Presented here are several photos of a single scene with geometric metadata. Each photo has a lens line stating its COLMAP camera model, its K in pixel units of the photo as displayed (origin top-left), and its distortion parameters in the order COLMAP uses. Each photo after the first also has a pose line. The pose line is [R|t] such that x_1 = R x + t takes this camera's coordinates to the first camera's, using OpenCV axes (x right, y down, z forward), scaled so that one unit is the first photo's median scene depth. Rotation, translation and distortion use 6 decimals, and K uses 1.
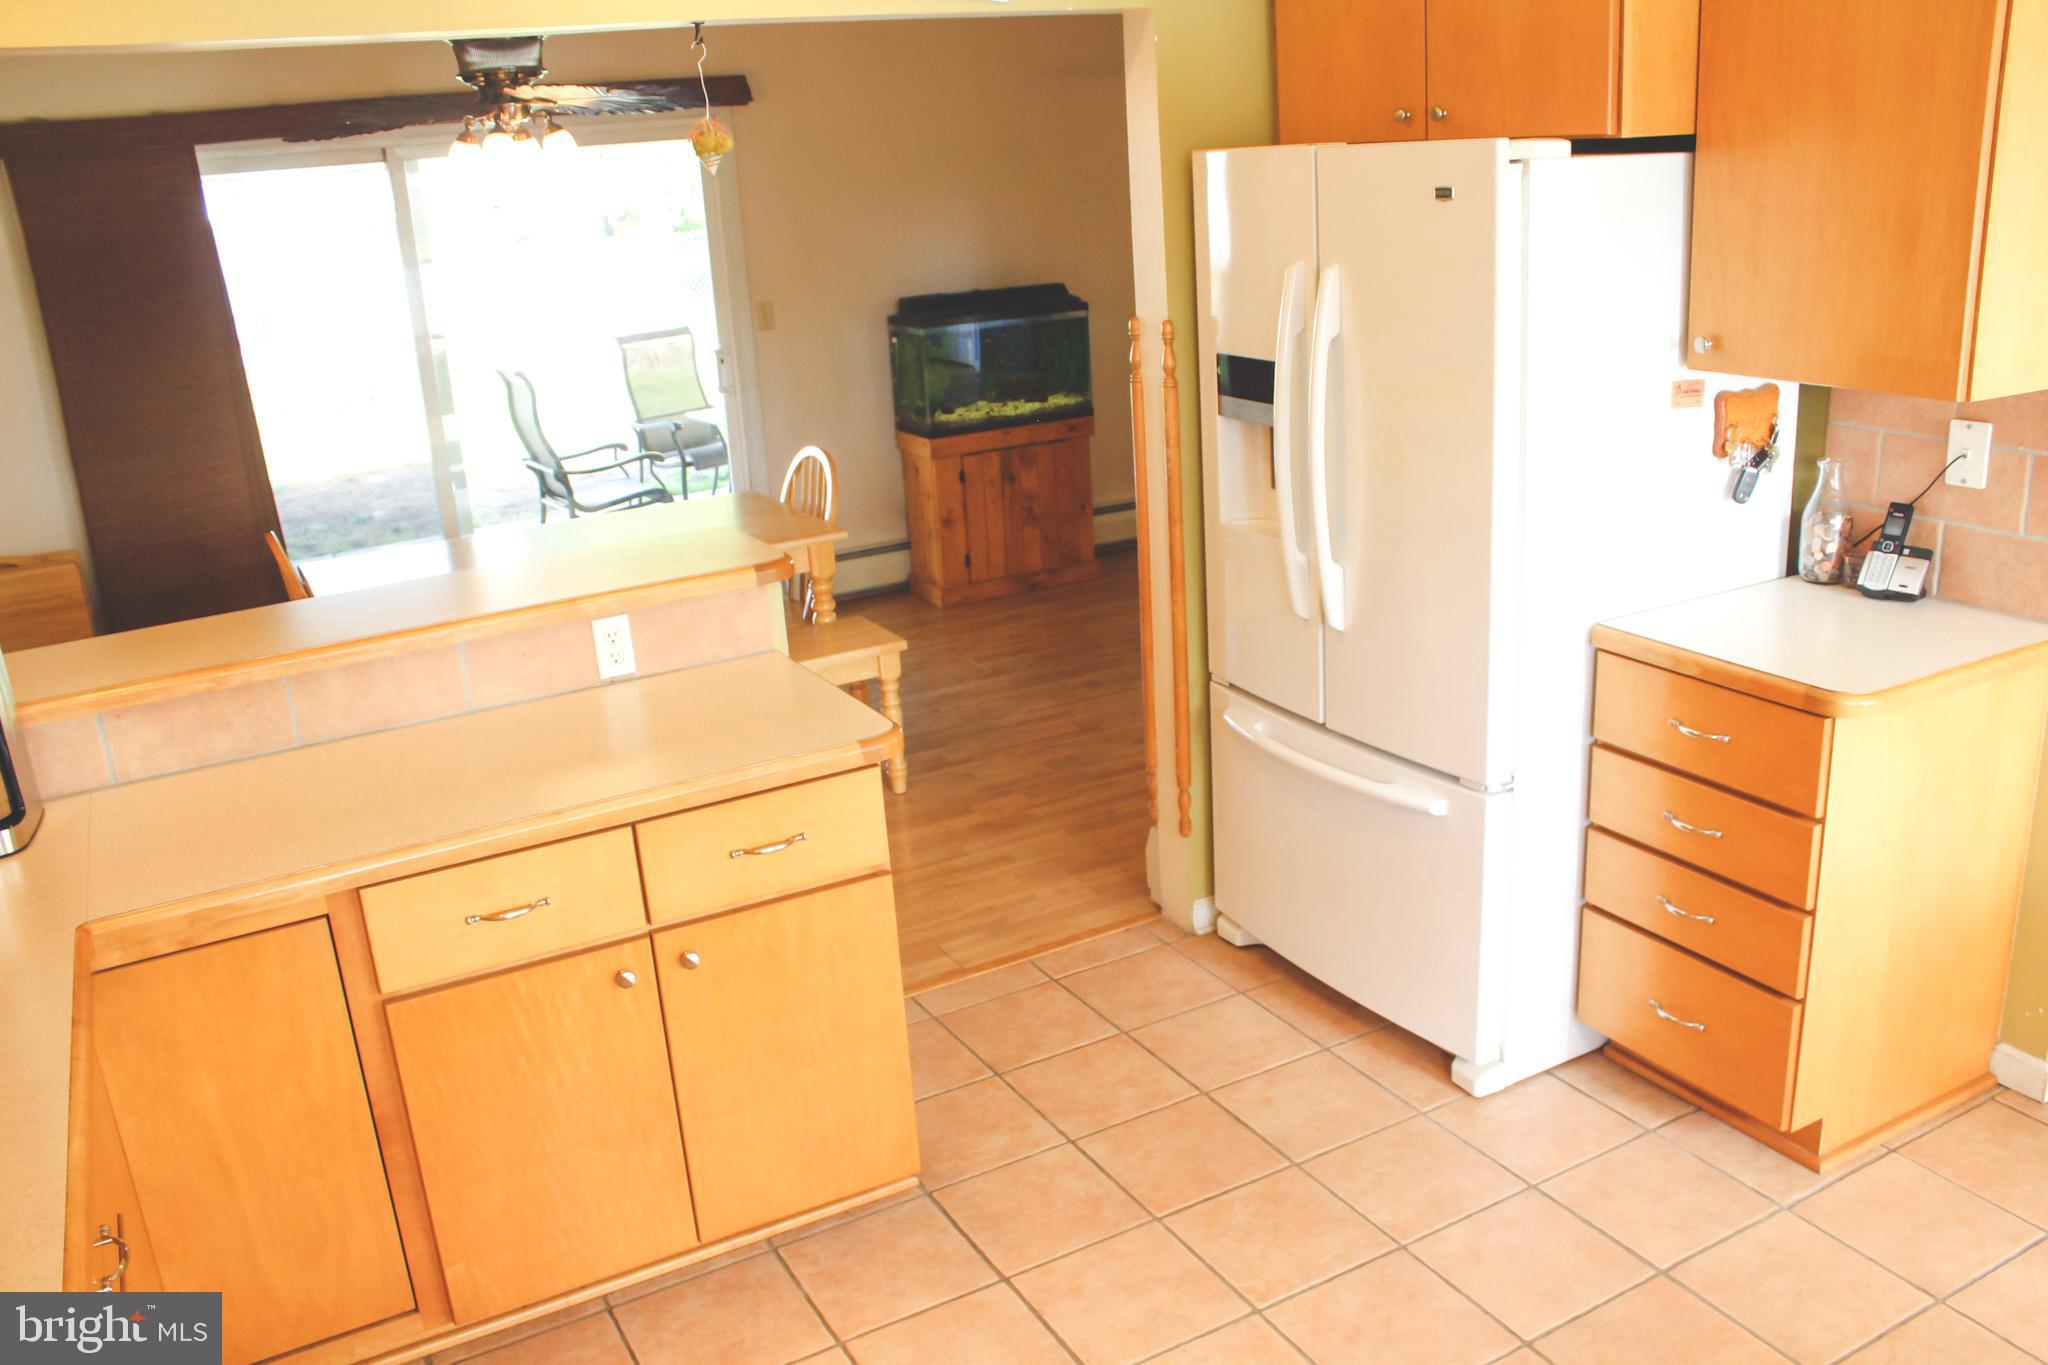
lens RADIAL K [[1673.6, 0, 1024.8], [0, 1673.6, 713.6], [0, 0, 1]] dist [-0.167606, 0.116430]
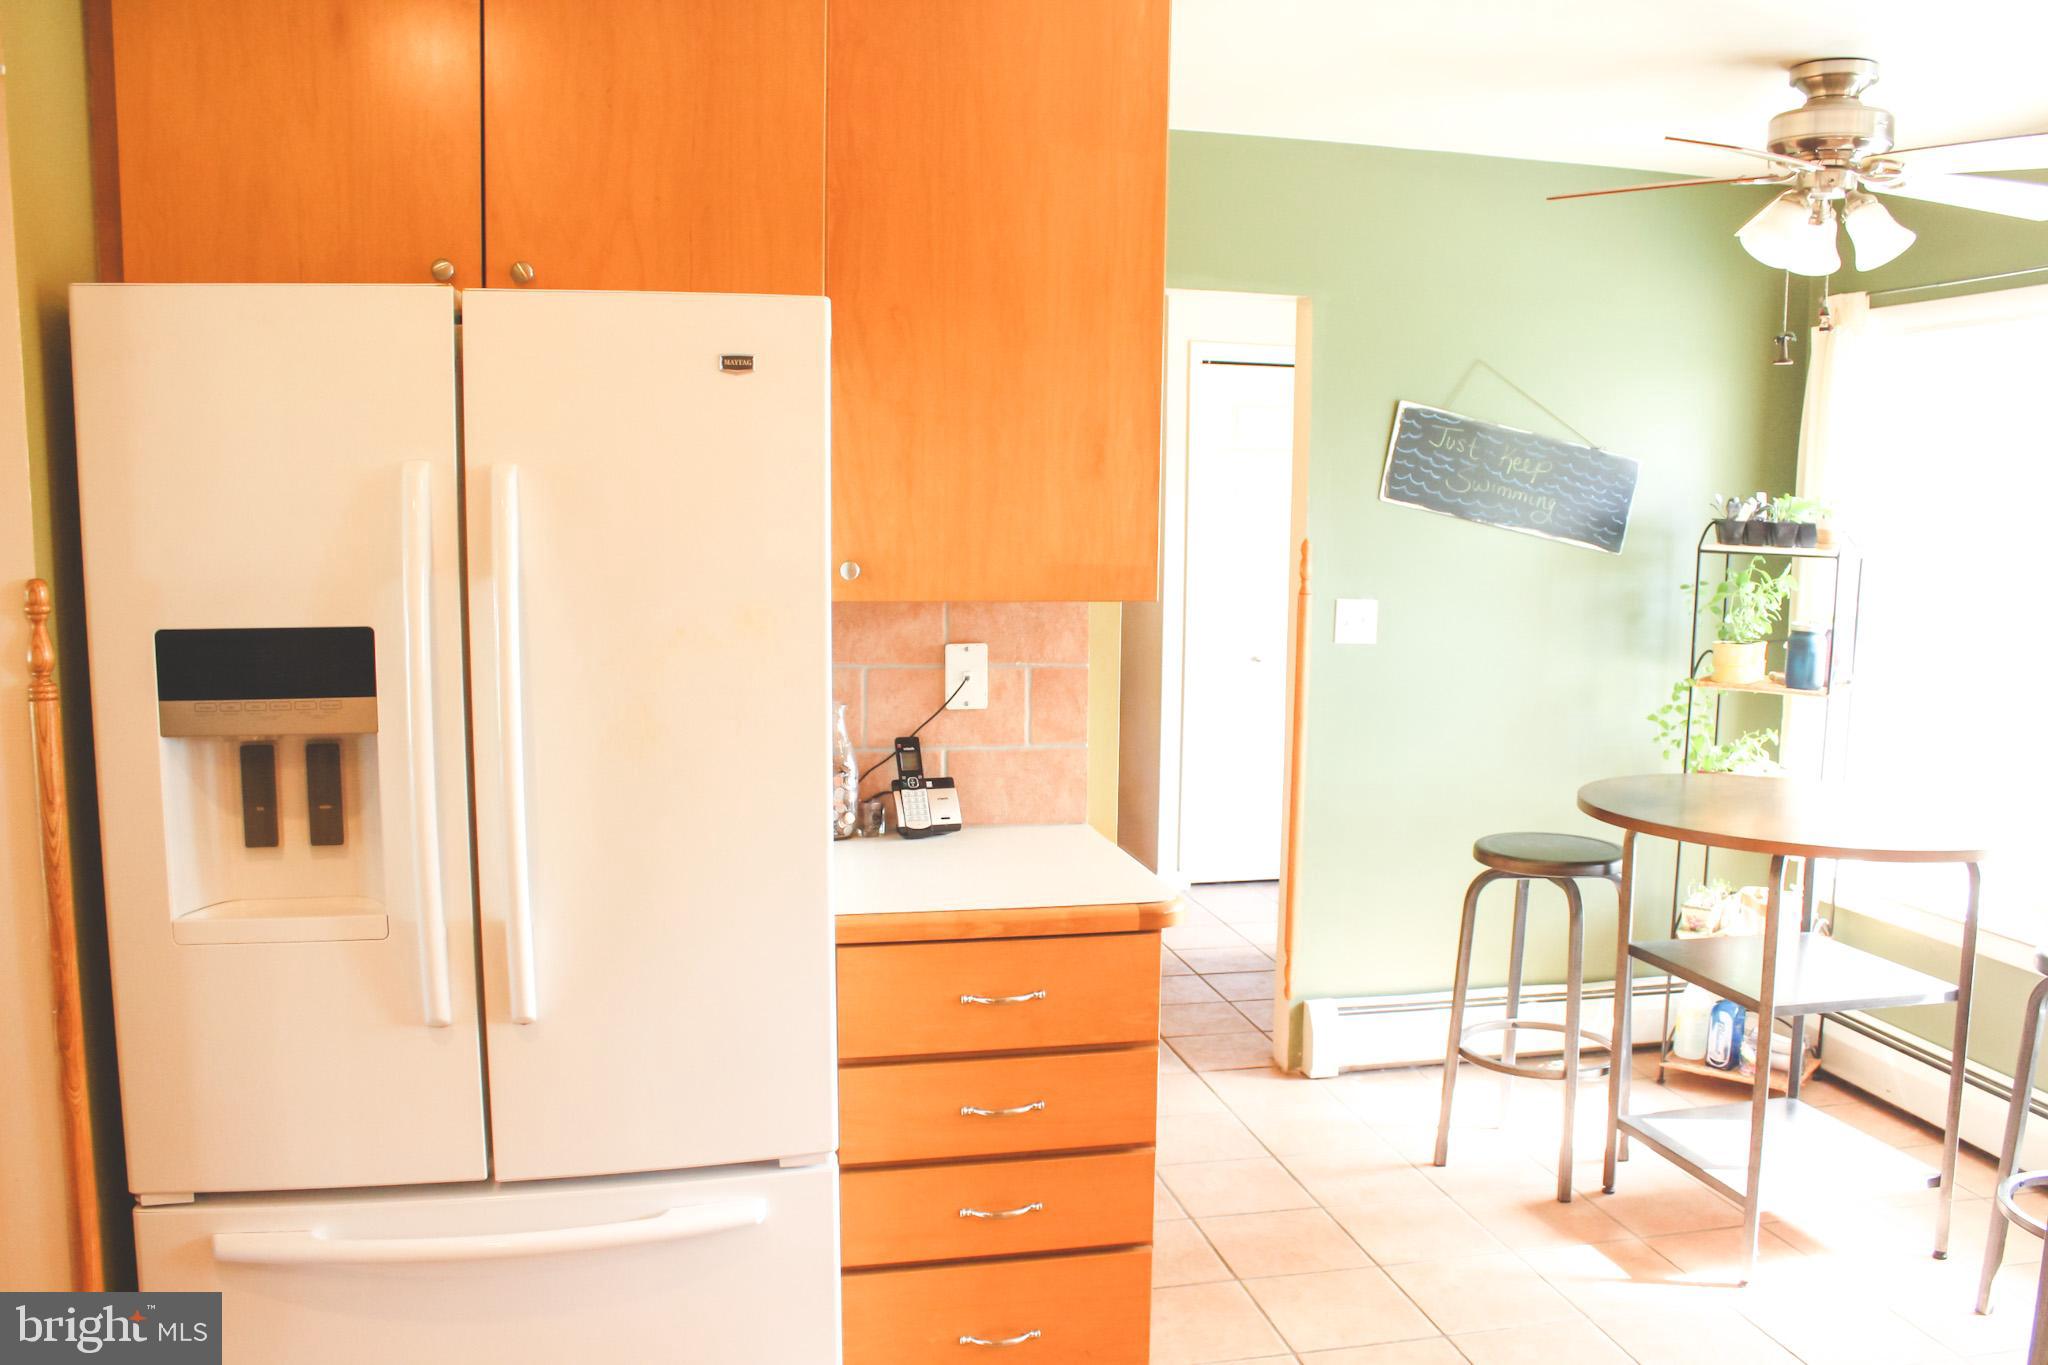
lens RADIAL K [[1673.6, 0, 1024.8], [0, 1673.6, 713.6], [0, 0, 1]] dist [-0.167606, 0.116430]
pose [[0.286912, -0.064251, 0.955800, -0.391333], [0.280340, 0.959700, -0.019640, -0.106213], [-0.916019, 0.273584, 0.293362, 0.644695]]
